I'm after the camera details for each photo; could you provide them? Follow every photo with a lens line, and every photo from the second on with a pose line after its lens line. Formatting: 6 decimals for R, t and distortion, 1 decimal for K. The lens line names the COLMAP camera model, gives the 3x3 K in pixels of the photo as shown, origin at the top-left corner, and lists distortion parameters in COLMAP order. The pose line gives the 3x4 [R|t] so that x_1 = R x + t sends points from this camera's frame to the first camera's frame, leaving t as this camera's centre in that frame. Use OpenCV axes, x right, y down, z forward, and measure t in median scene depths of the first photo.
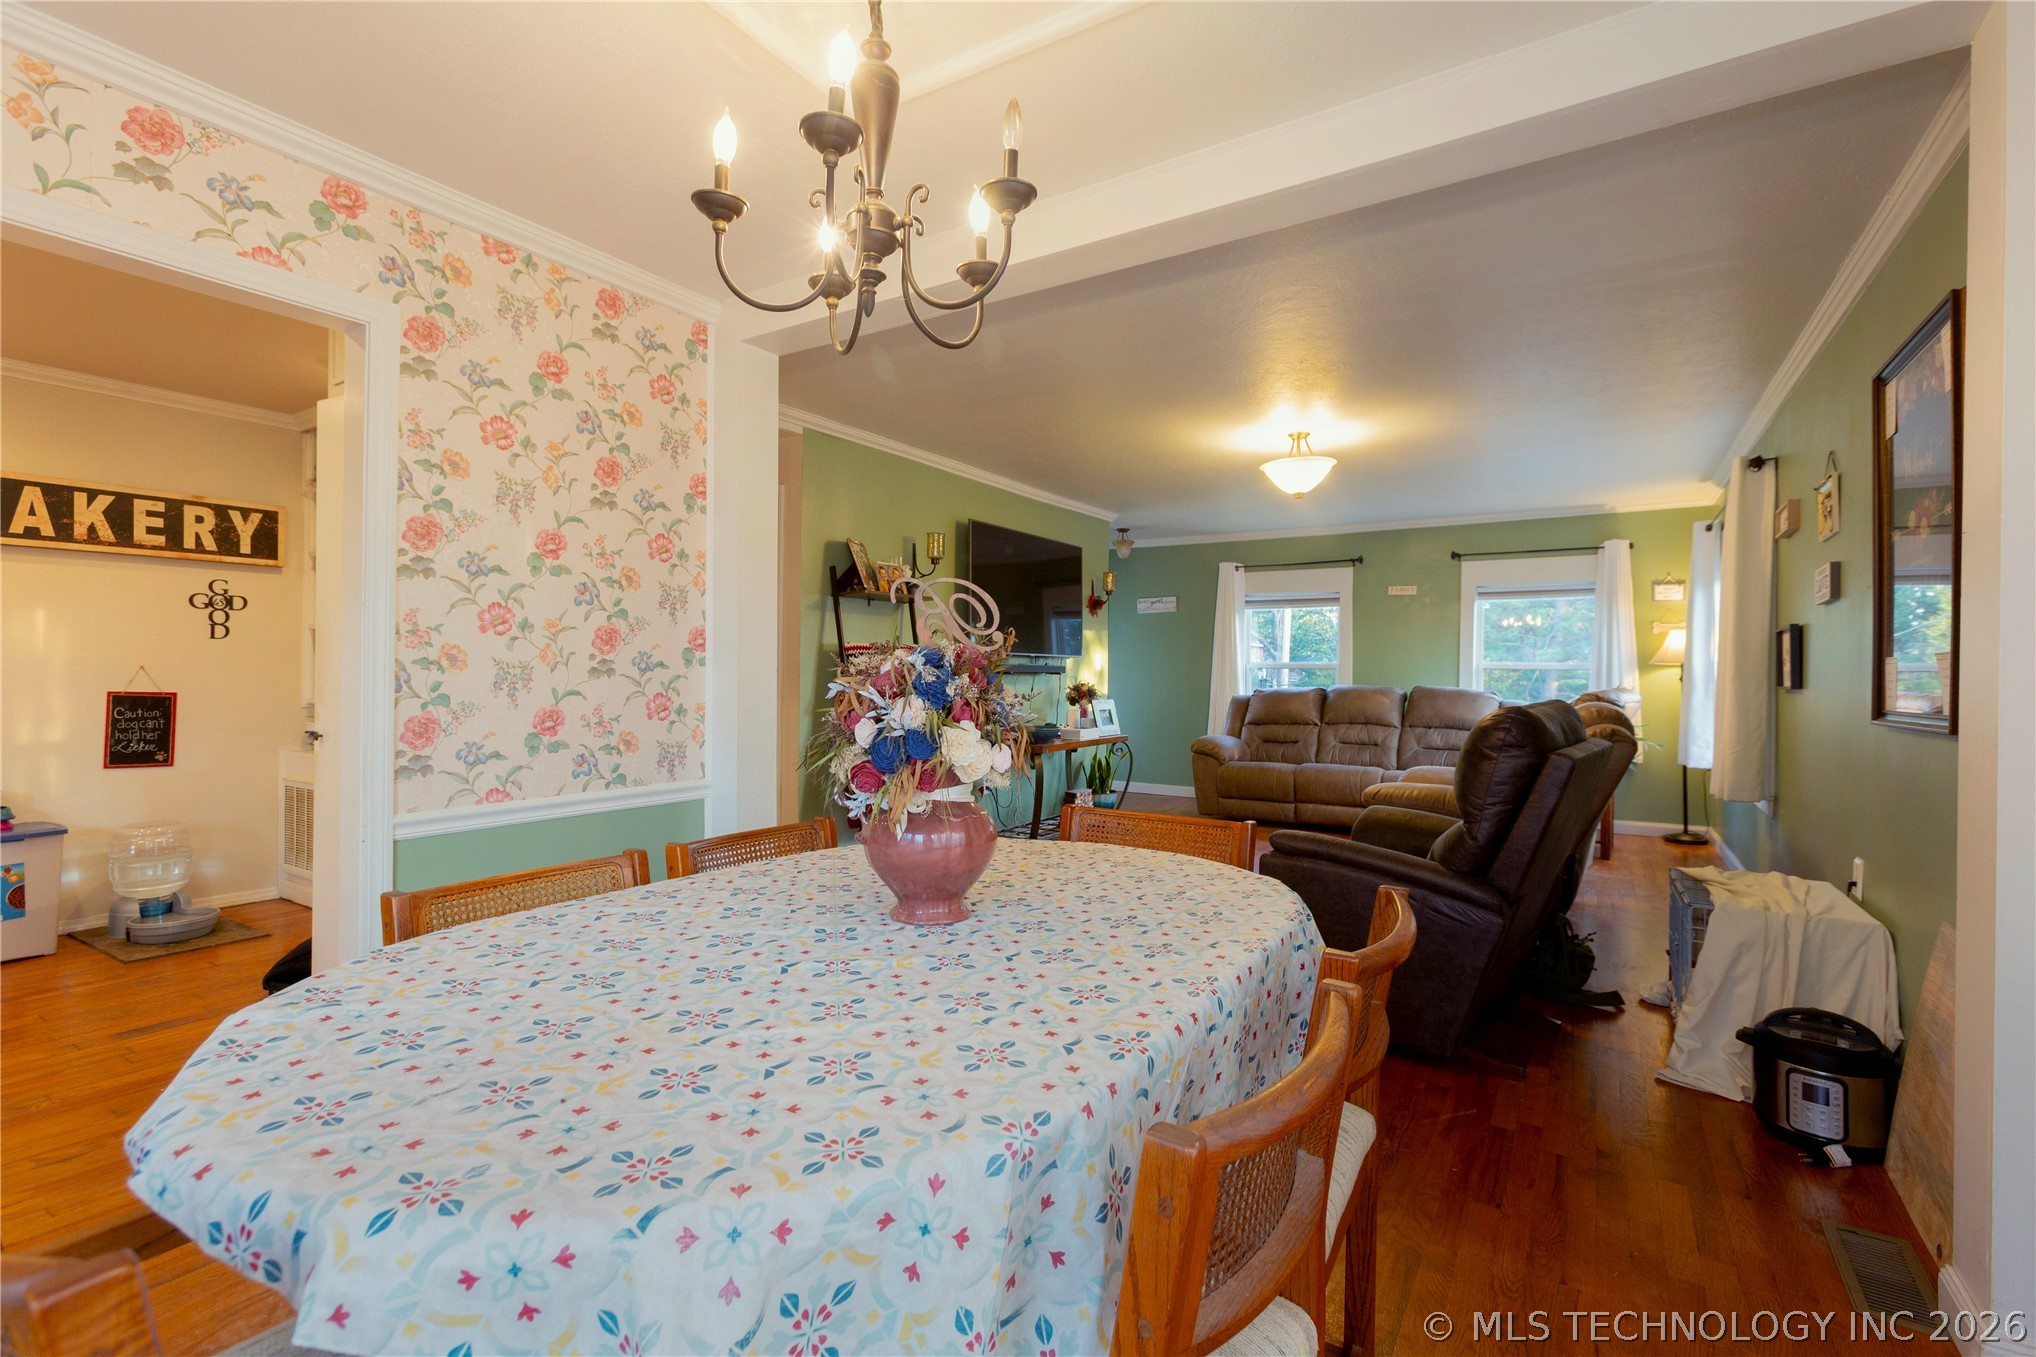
lens RADIAL K [[913.1, 0, 1011.2], [0, 913.1, 677.2], [0, 0, 1]] dist [-0.014408, 0.000480]
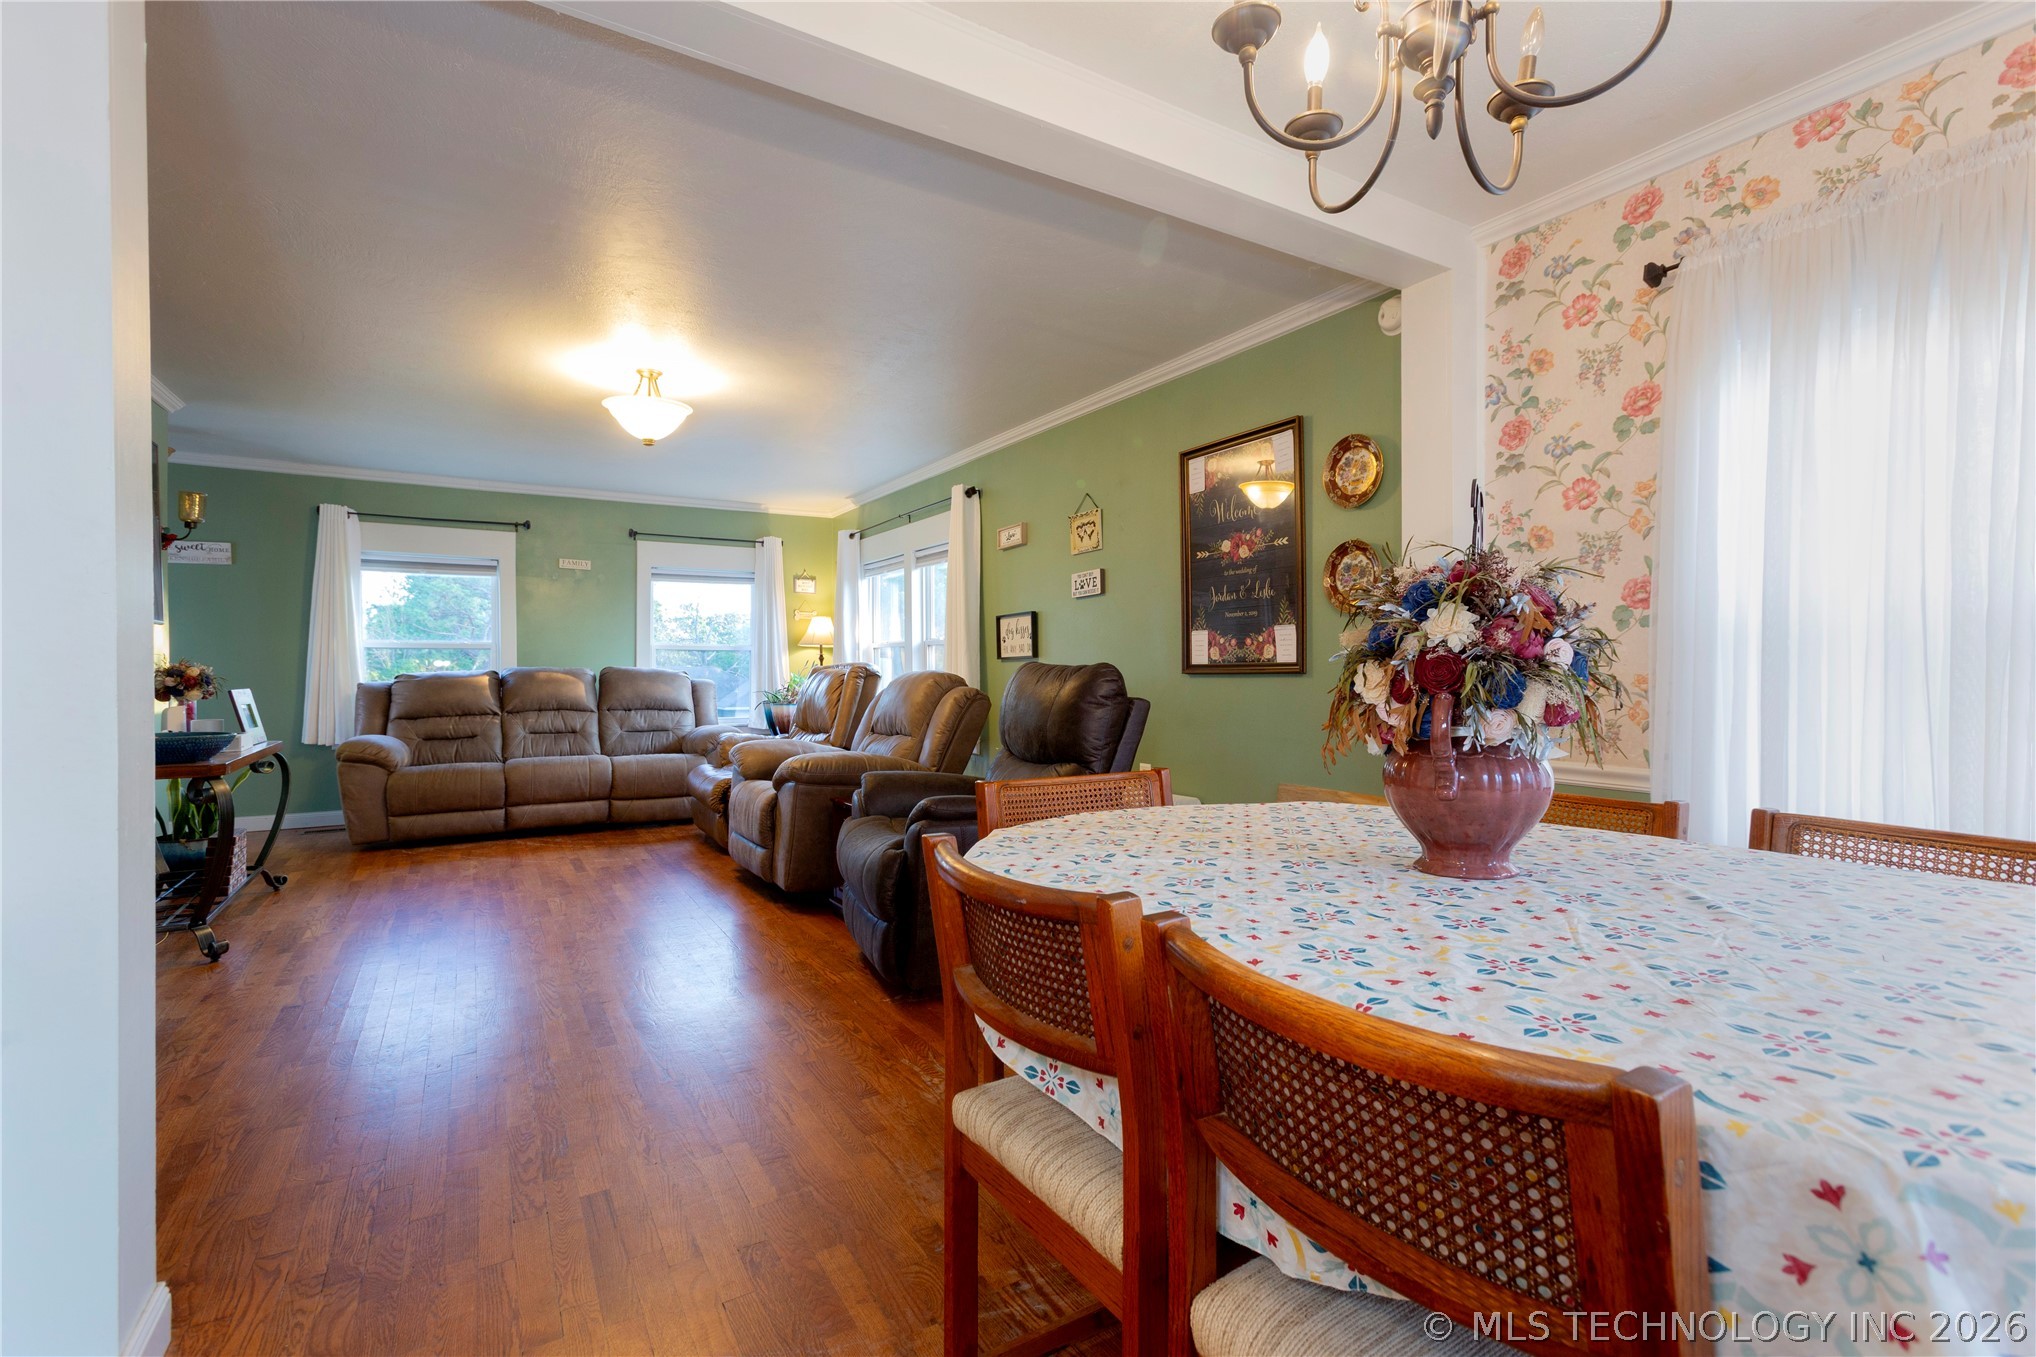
lens RADIAL K [[913.1, 0, 1017.1], [0, 913.1, 670.7], [0, 0, 1]] dist [-0.014408, 0.000480]
pose [[0.436072, -0.009523, 0.899862, -0.218891], [0.011048, 0.999925, 0.005228, 0.013421], [-0.899844, 0.007662, 0.436144, 0.210341]]
